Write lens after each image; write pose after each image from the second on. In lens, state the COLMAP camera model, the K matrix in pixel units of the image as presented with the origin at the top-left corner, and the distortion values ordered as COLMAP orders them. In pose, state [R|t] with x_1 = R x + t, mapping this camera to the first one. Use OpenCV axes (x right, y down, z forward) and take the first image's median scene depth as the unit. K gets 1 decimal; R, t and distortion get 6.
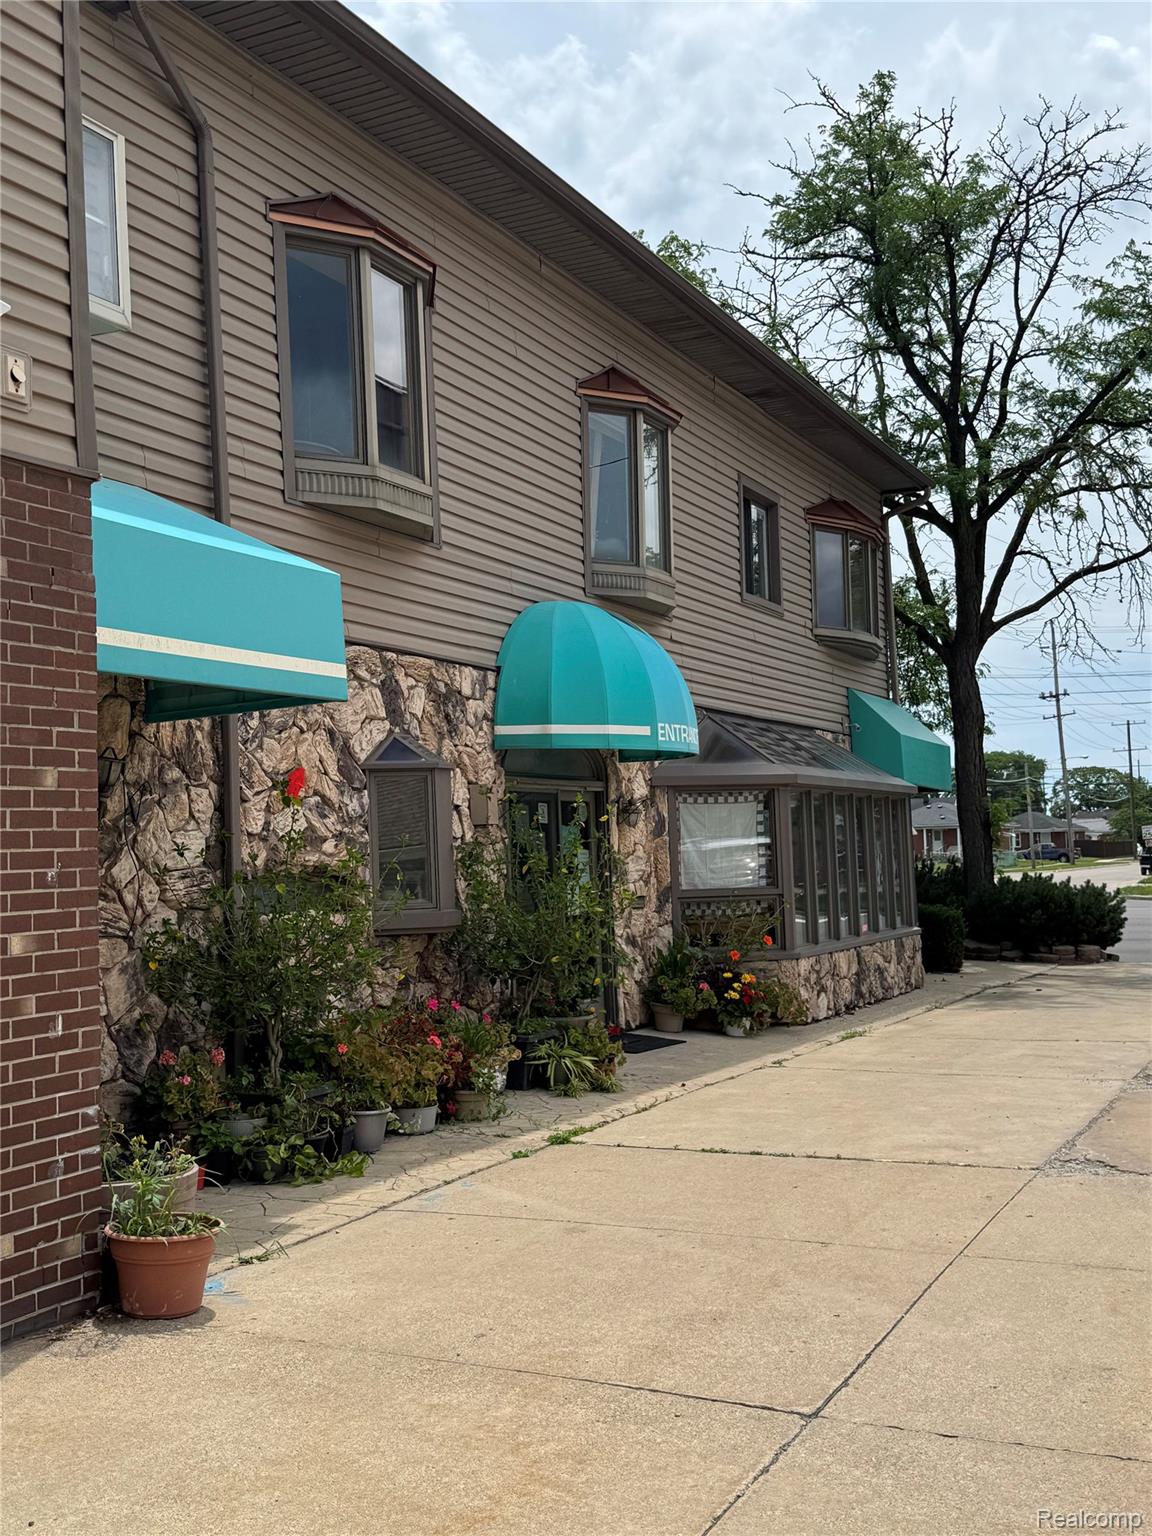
lens RADIAL K [[1633.4, 0, 574.5], [0, 1633.4, 768.1], [0, 0, 1]] dist [0.023227, 0.000000]
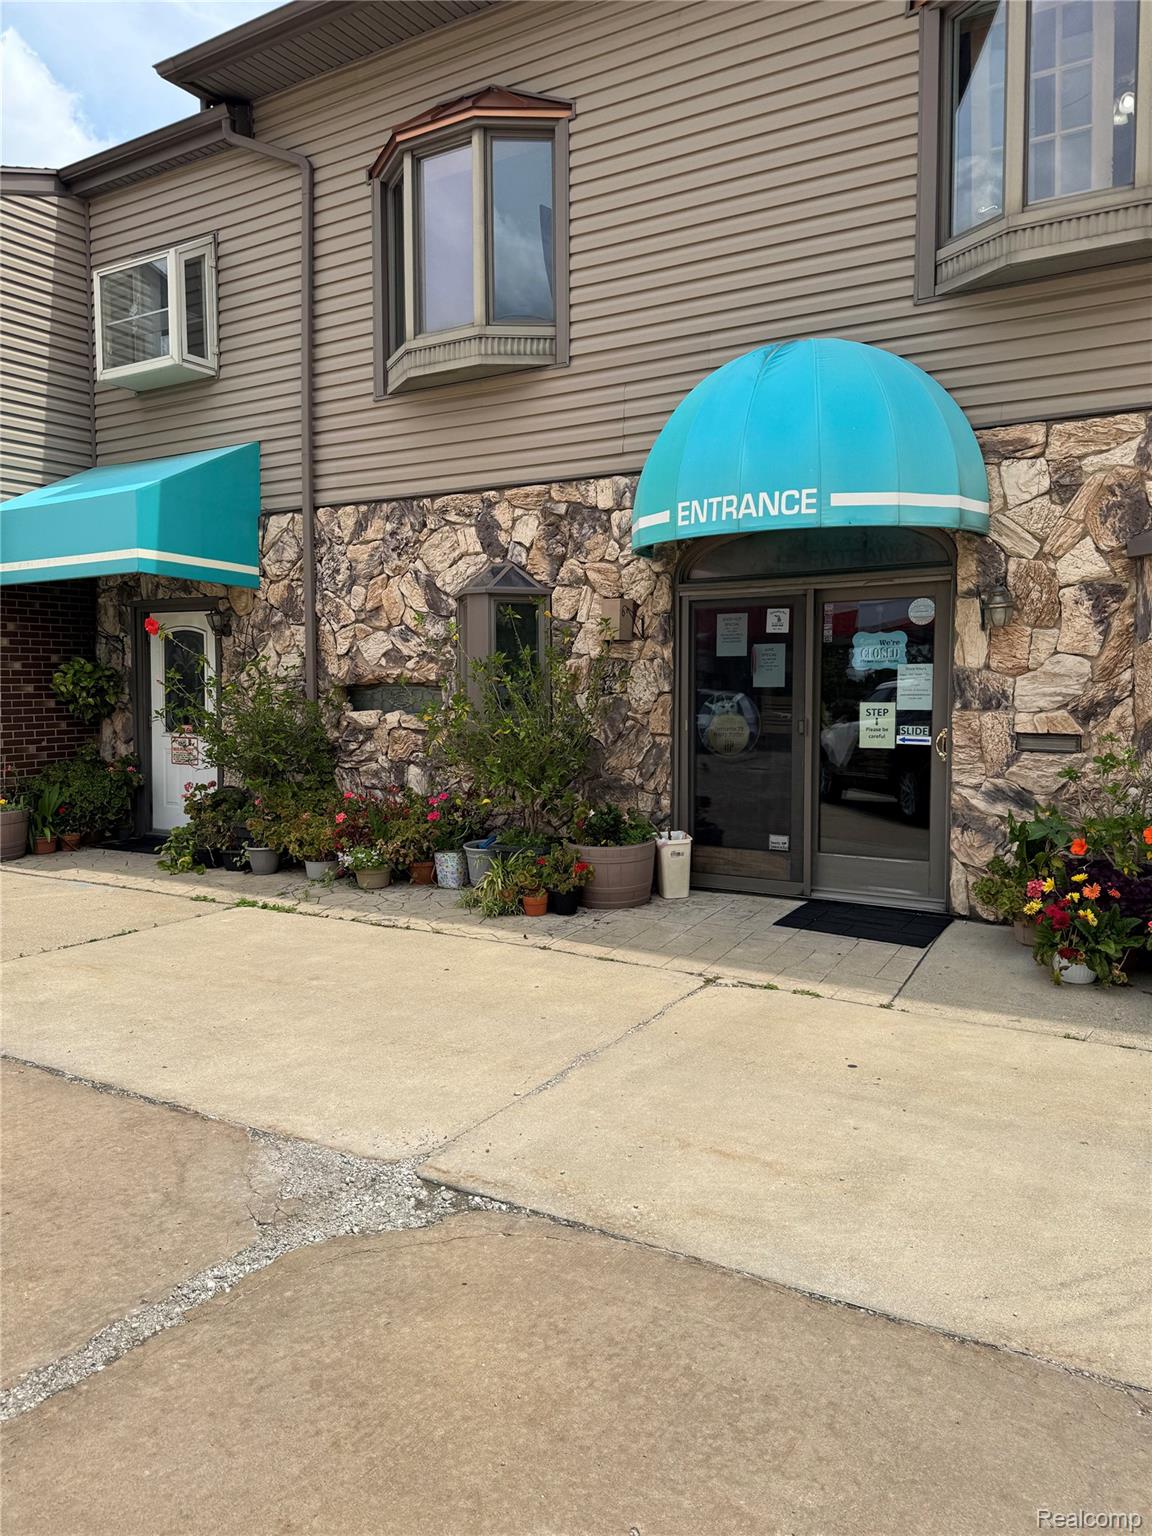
lens RADIAL K [[1089.8, 0, 576.9], [0, 1089.8, 768.7], [0, 0, 1]] dist [0.033917, -0.002661]
pose [[-0.095279, 0.108681, -0.989500, 0.670776], [0.061222, 0.992780, 0.103146, 0.047191], [0.993566, -0.050752, -0.101245, 1.152867]]
